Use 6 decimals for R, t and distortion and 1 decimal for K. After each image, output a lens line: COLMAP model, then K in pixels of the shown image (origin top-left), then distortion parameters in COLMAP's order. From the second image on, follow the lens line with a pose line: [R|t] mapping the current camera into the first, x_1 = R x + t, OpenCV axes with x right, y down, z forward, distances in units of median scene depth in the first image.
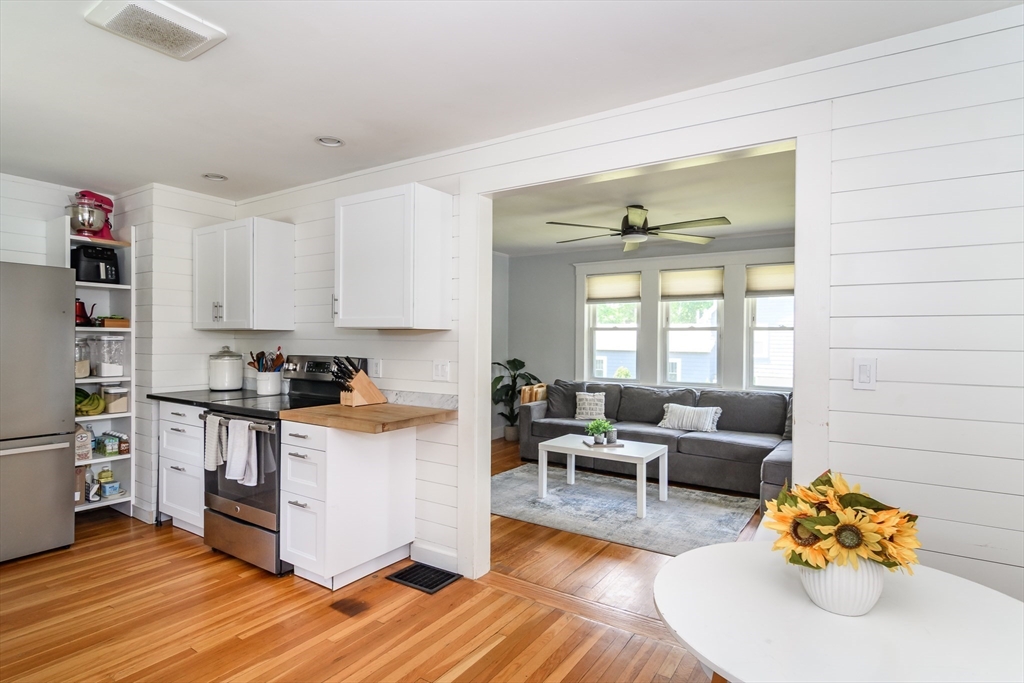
lens RADIAL K [[536.0, 0, 512.0], [0, 536.0, 341.5], [0, 0, 1]] dist [0.001569, 0.000211]
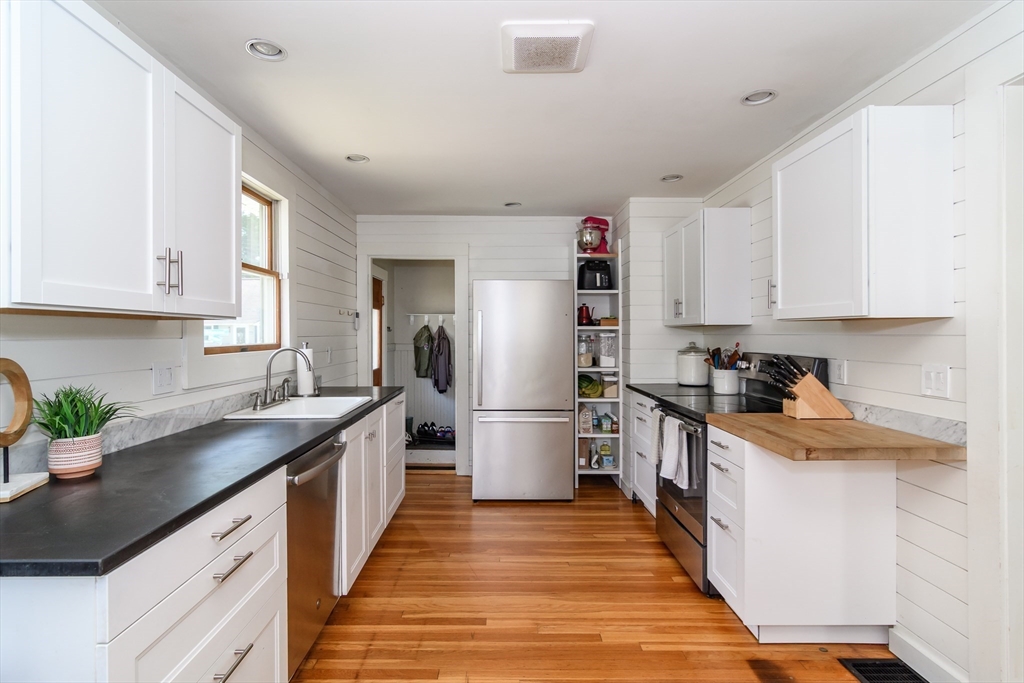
lens RADIAL K [[507.0, 0, 507.6], [0, 507.0, 331.8], [0, 0, 1]] dist [-0.000061, -0.000302]
pose [[0.554204, -0.013359, -0.832274, 0.078593], [0.003264, 0.999898, -0.013875, 0.001555], [0.832374, 0.004973, 0.554191, 0.196243]]
